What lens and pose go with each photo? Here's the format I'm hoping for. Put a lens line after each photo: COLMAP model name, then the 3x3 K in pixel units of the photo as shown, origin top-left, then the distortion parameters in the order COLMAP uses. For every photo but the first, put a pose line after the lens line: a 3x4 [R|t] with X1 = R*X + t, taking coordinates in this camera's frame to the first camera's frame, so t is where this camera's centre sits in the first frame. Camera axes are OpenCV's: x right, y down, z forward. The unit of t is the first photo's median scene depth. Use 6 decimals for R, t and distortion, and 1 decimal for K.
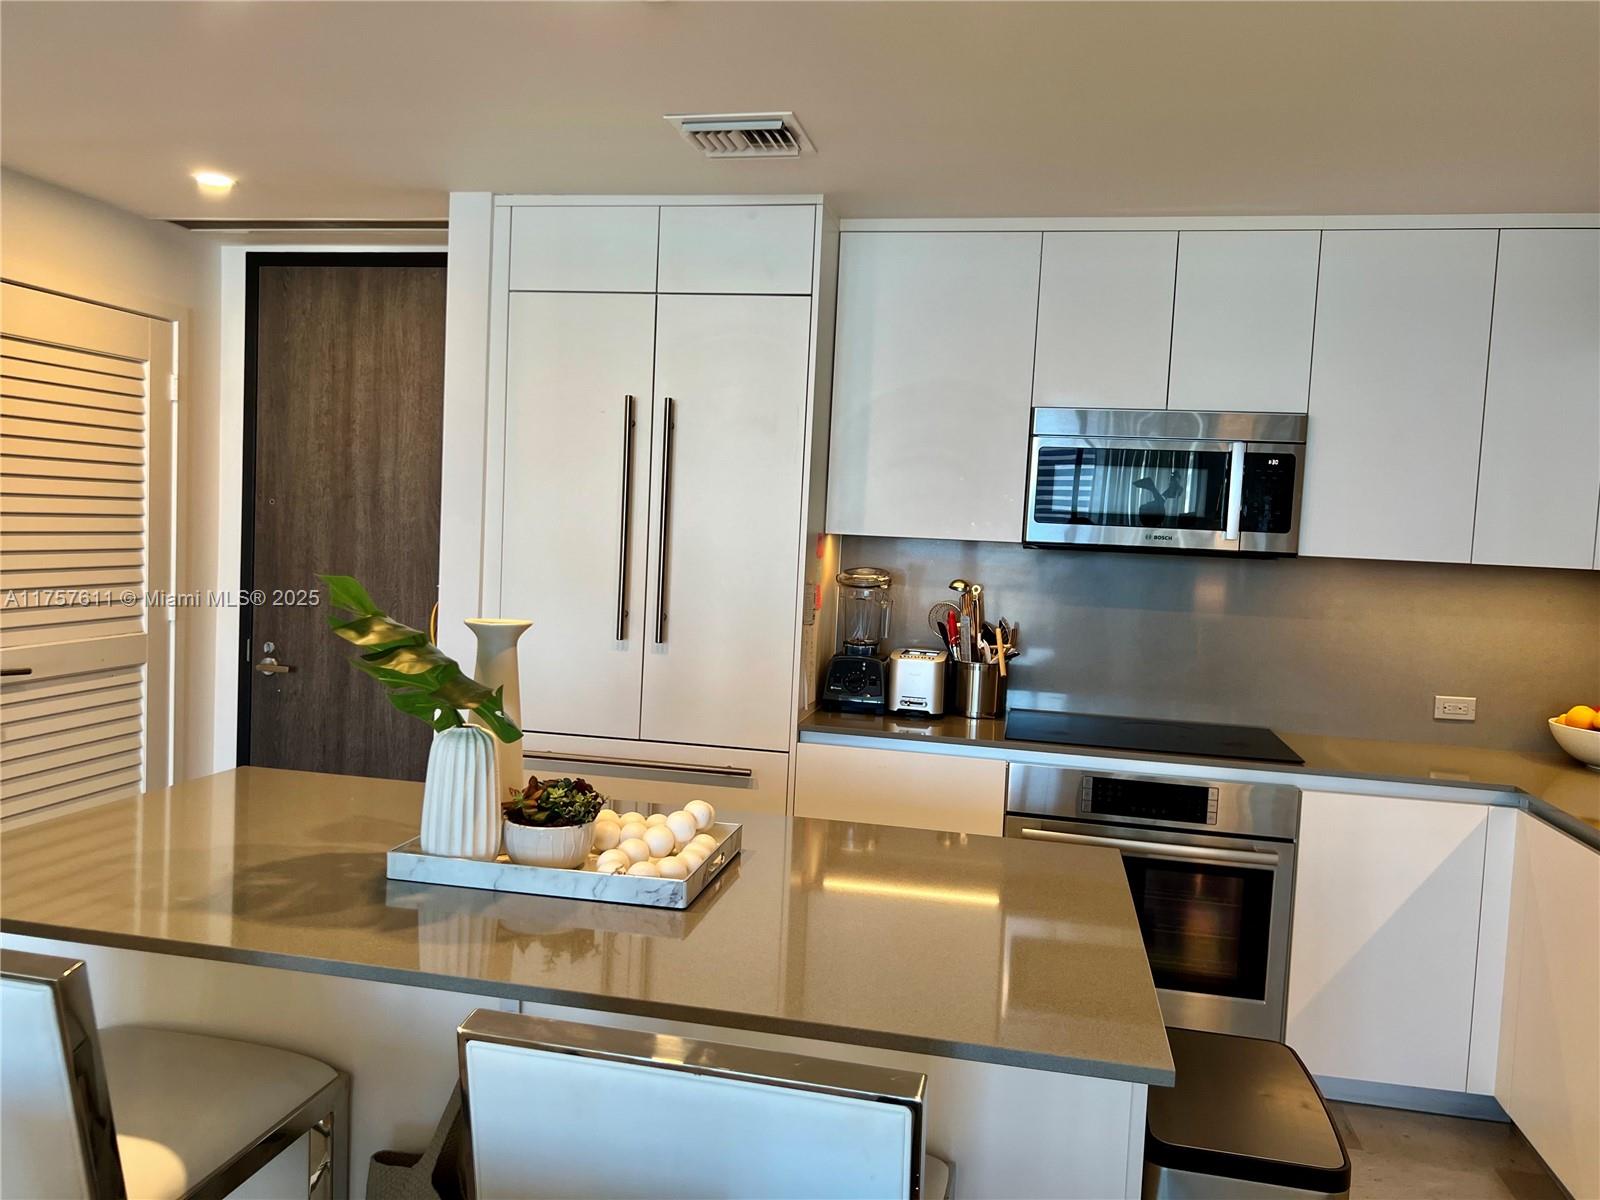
lens RADIAL K [[1177.4, 0, 791.3], [0, 1177.4, 611.1], [0, 0, 1]] dist [0.078365, -0.091023]
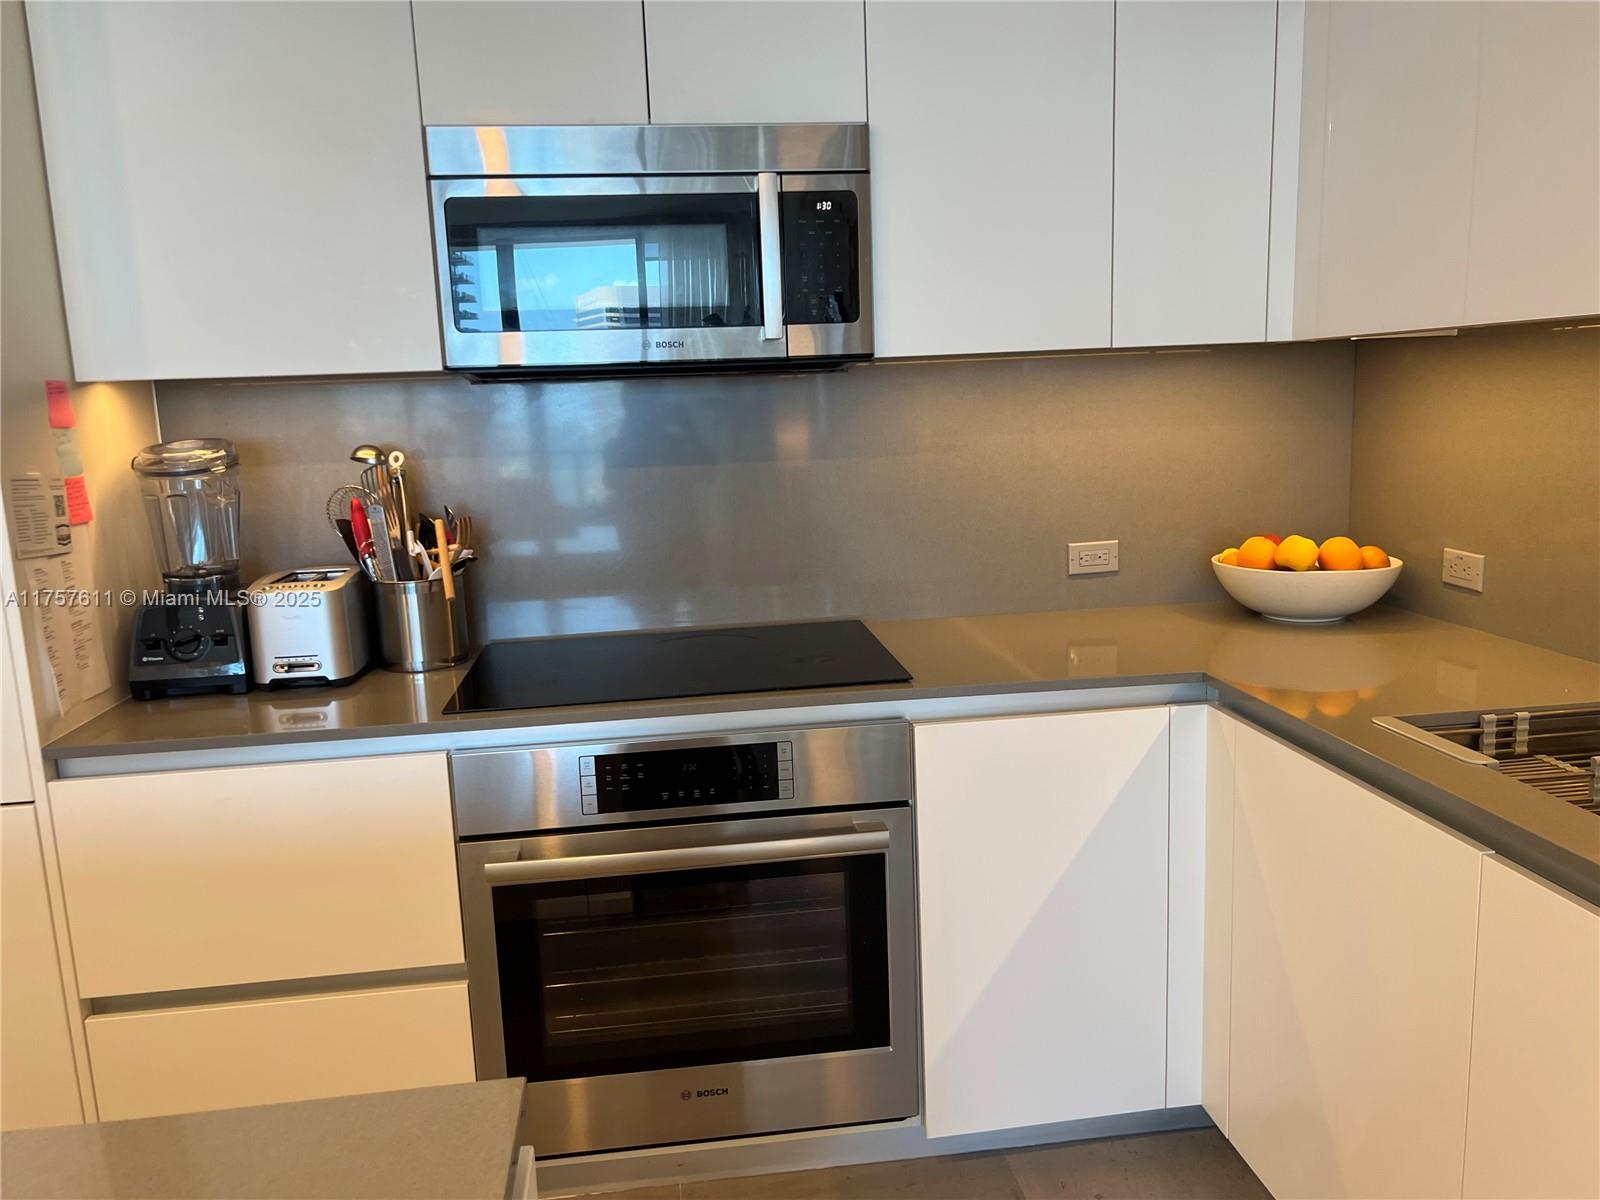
lens RADIAL K [[1177.4, 0, 791.3], [0, 1177.4, 611.1], [0, 0, 1]] dist [0.078365, -0.091023]
pose [[0.944685, -0.139067, 0.297038, 0.163416], [0.105572, 0.986390, 0.126052, 0.003341], [-0.310525, -0.087721, 0.946509, 0.373305]]
